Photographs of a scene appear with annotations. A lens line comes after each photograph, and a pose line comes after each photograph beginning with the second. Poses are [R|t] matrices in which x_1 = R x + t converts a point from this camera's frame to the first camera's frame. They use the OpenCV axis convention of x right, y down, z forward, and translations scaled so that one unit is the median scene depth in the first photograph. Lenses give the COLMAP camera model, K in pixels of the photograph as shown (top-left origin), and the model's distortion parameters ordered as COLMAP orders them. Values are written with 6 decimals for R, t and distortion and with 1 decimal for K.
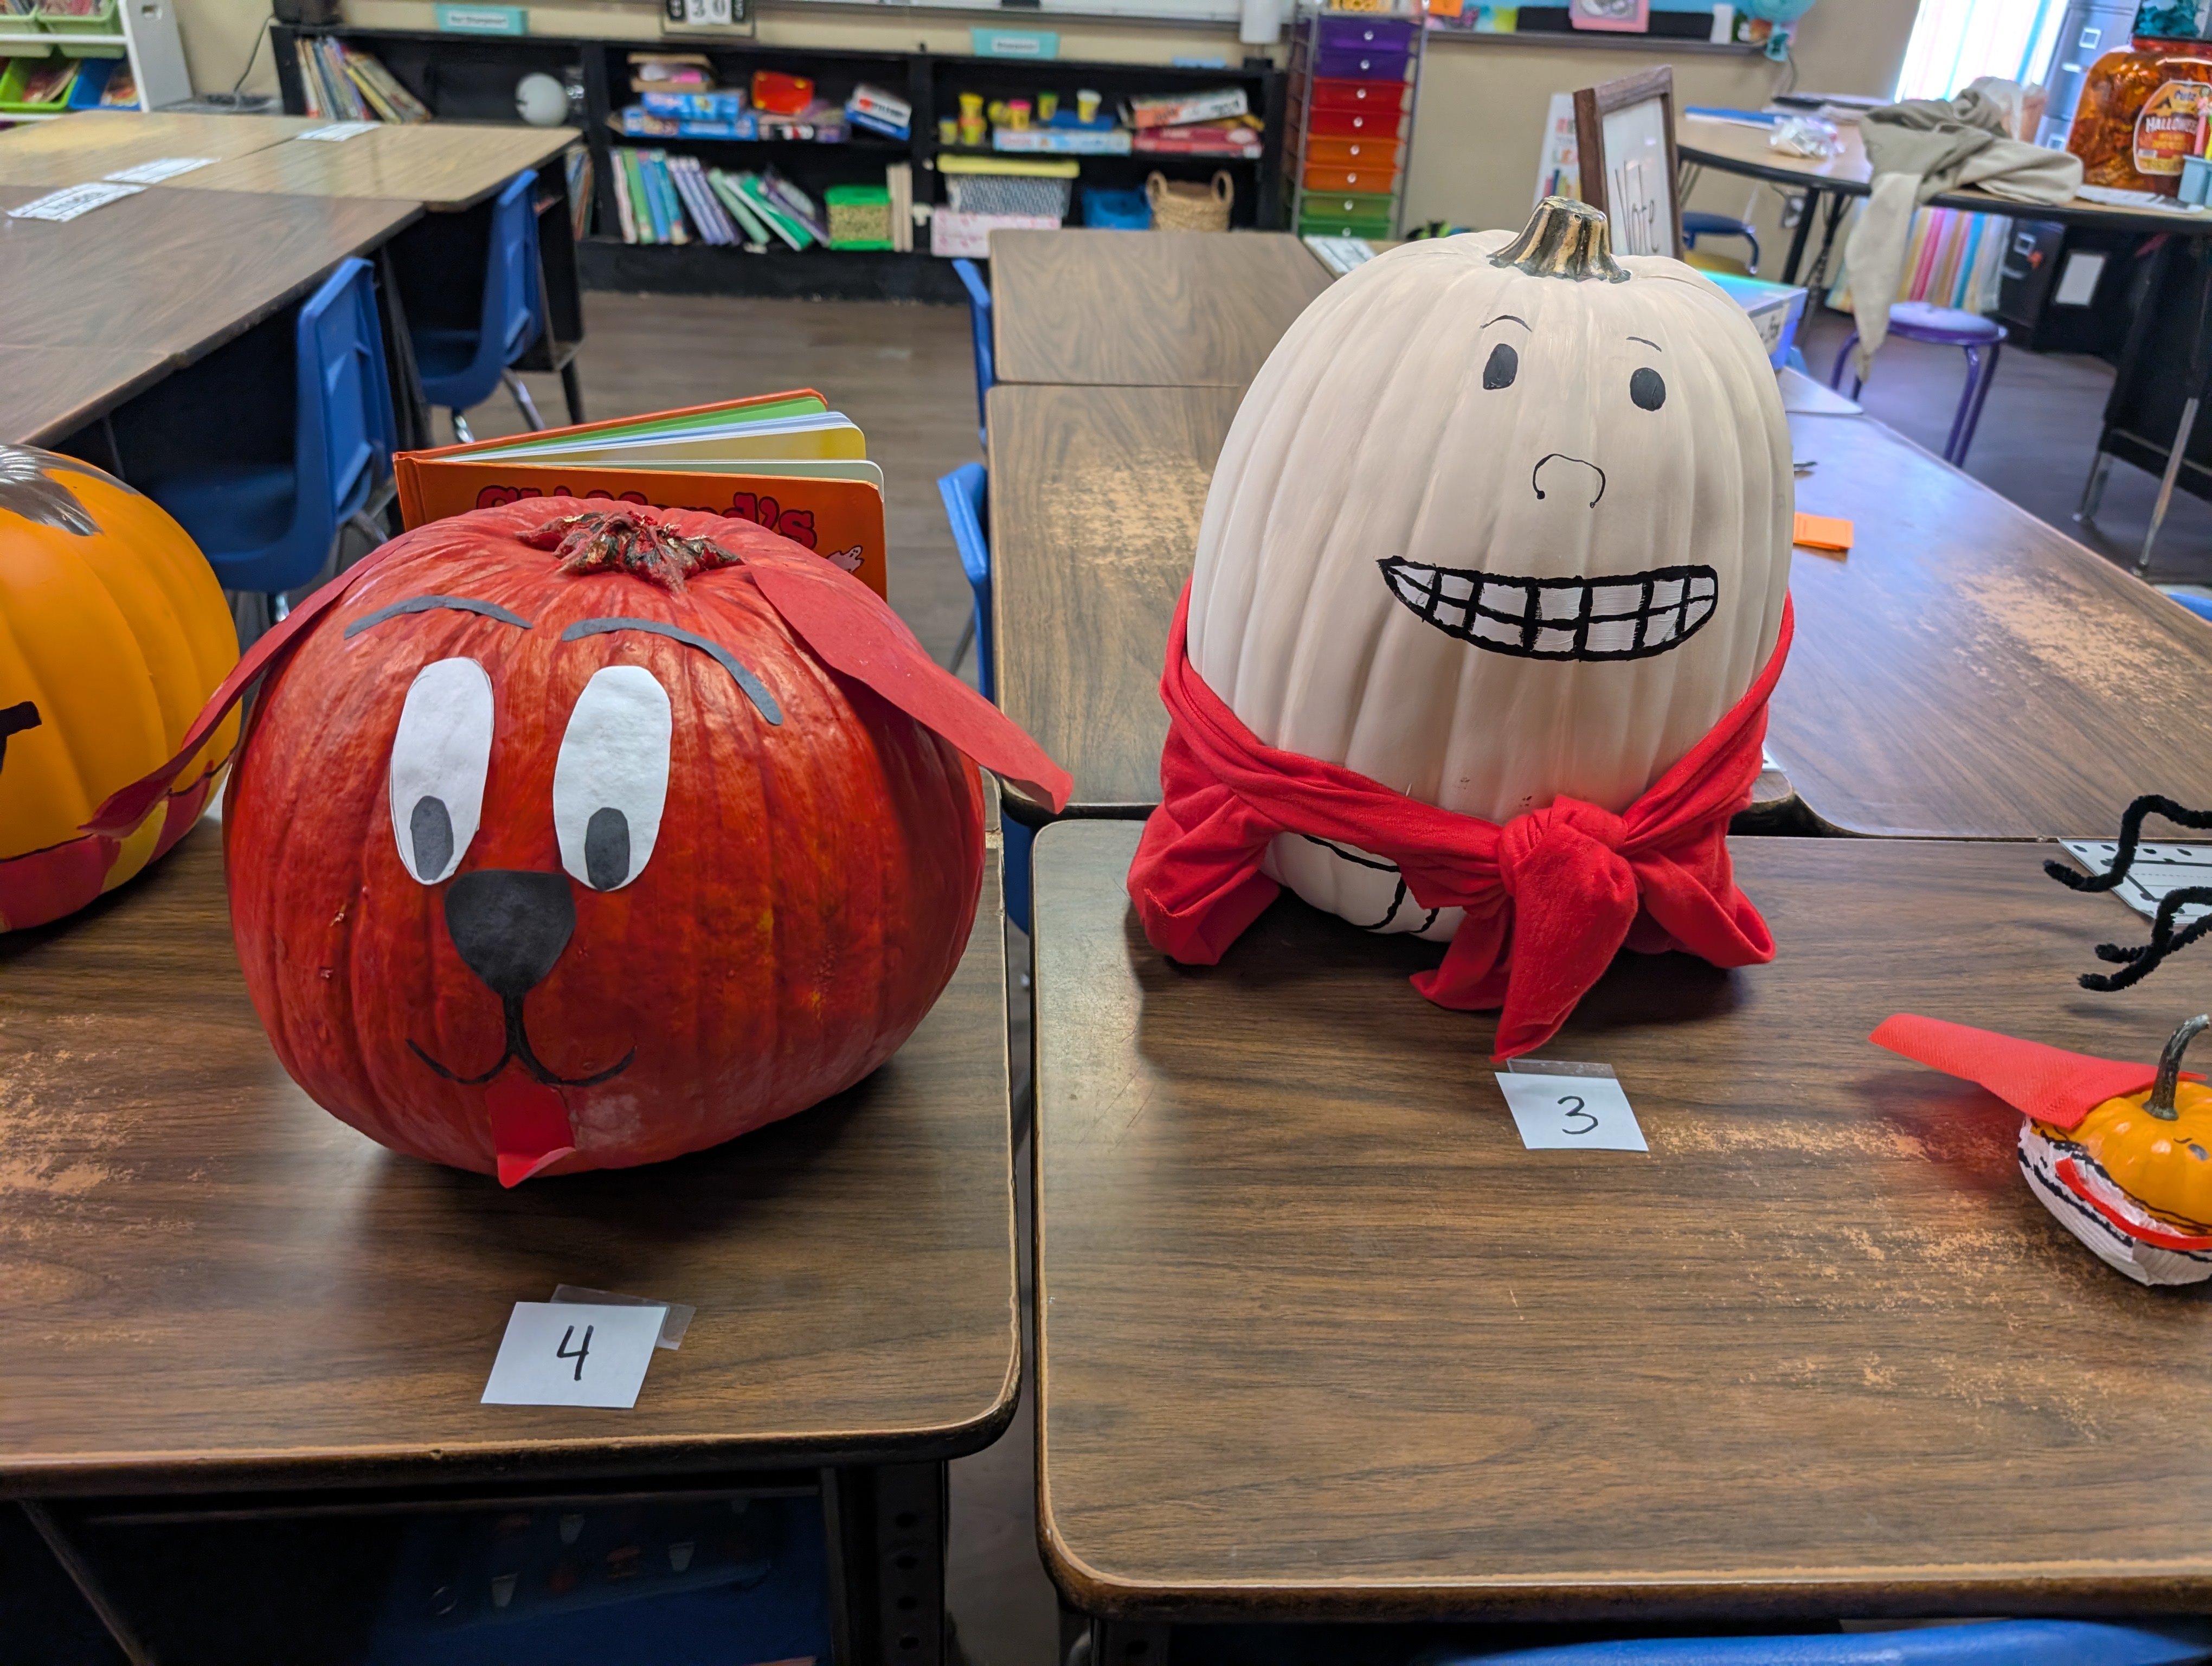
lens RADIAL K [[1598.8, 0, 1120.1], [0, 1598.8, 808.8], [0, 0, 1]] dist [0.000270, -0.008443]
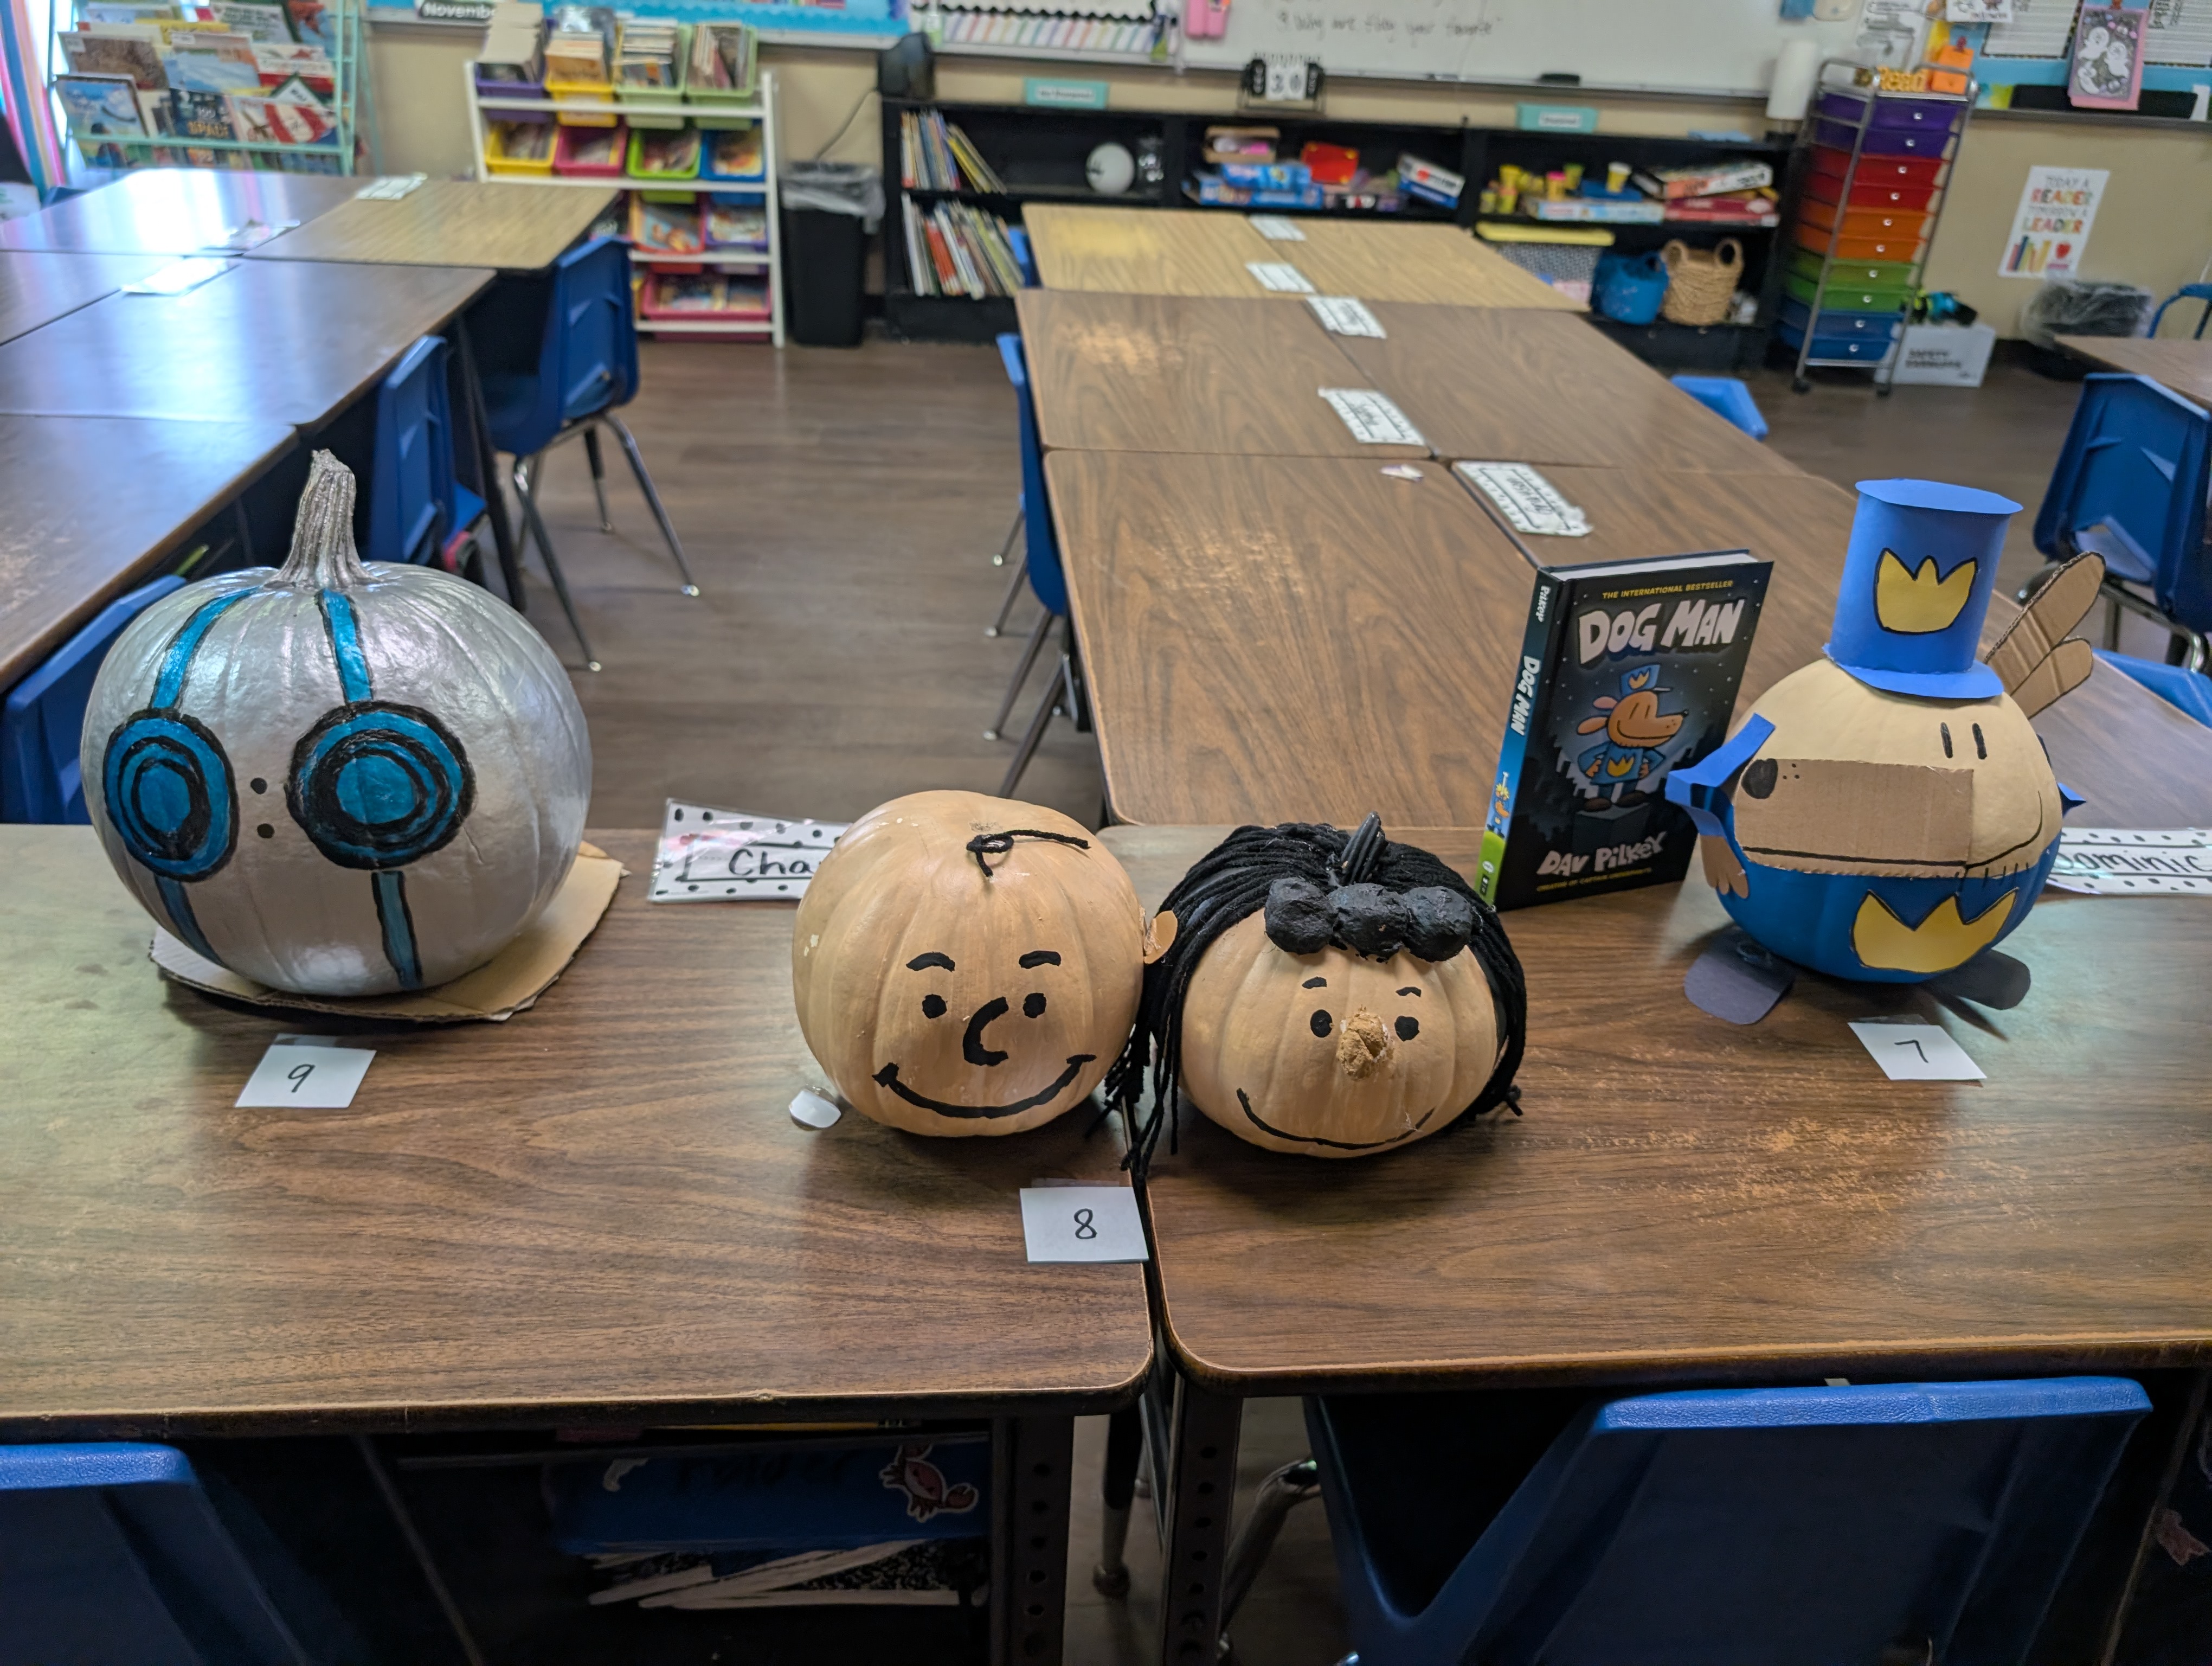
lens RADIAL K [[1598.8, 0, 1102.9], [0, 1598.8, 838.6], [0, 0, 1]] dist [0.000270, -0.008443]
pose [[0.999985, 0.002485, 0.004896, -0.376588], [-0.002507, 0.999987, 0.004517, -0.006272], [-0.004885, -0.004530, 0.999978, -0.058767]]
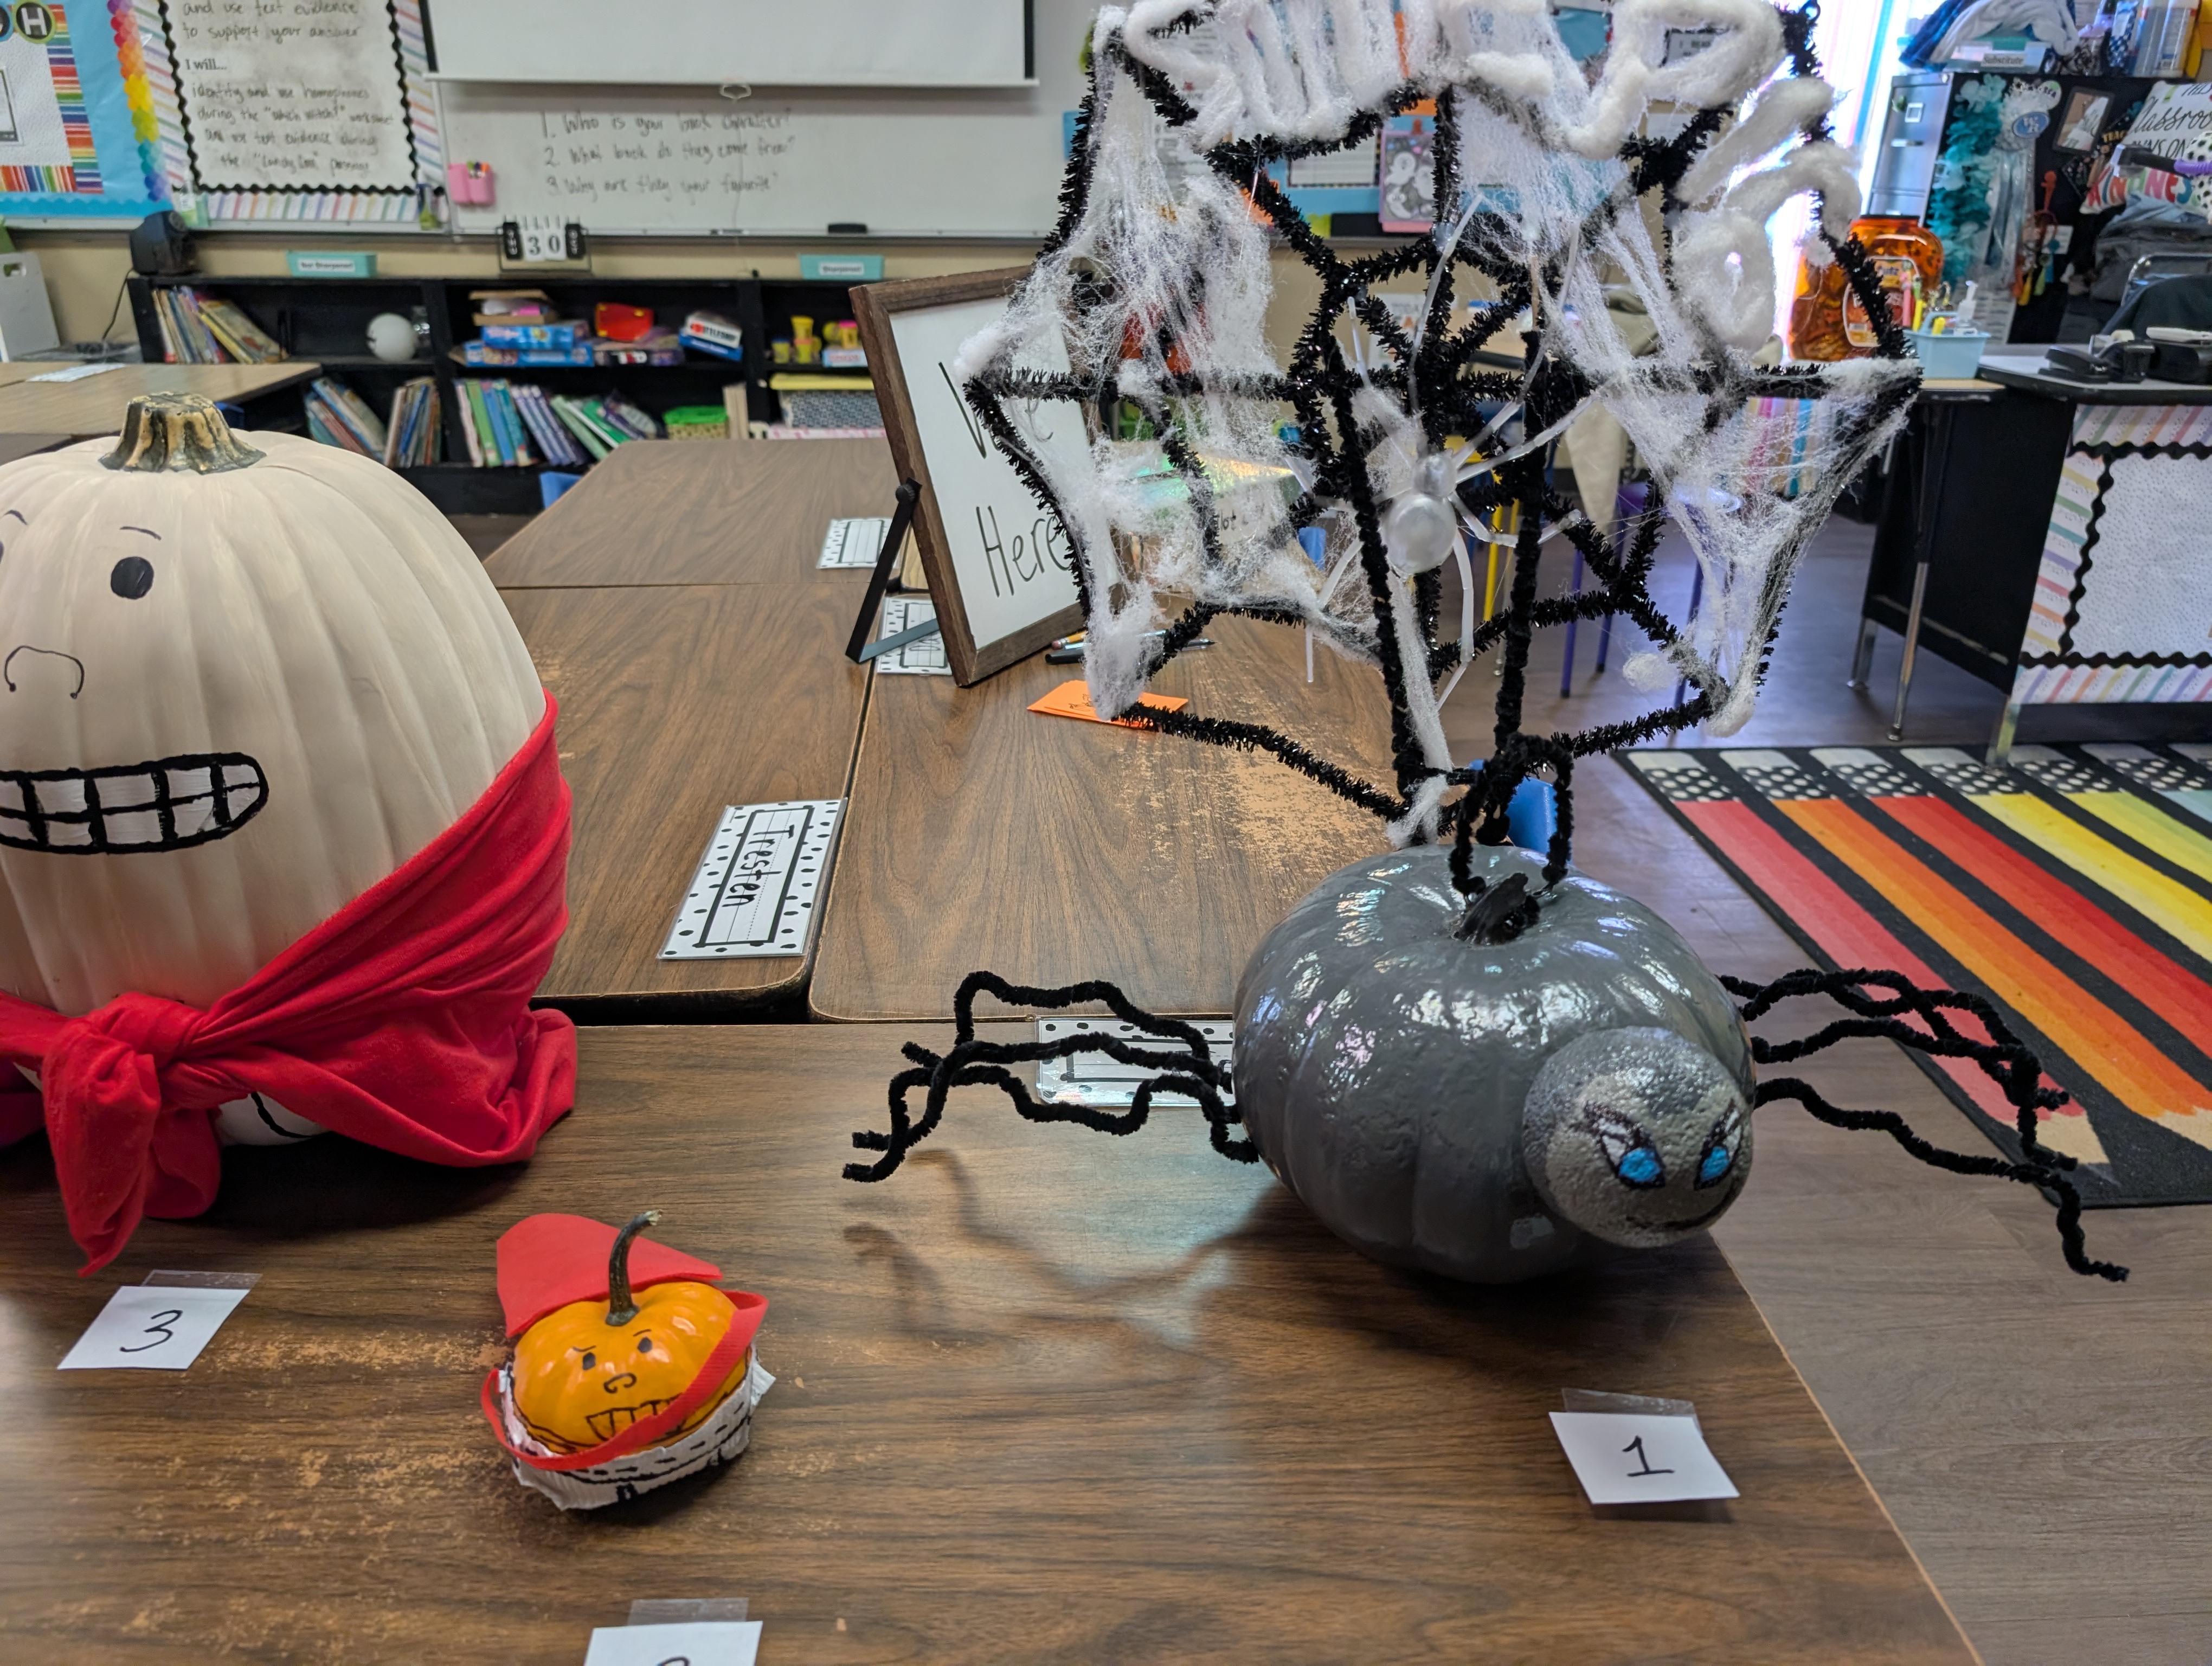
lens RADIAL K [[1598.8, 0, 1096.4], [0, 1598.8, 851.2], [0, 0, 1]] dist [0.000270, -0.008443]
pose [[0.999268, -0.030097, -0.023622, 0.114182], [0.027732, 0.995113, -0.094772, 0.001831], [0.026359, 0.094048, 0.995219, 0.006146]]
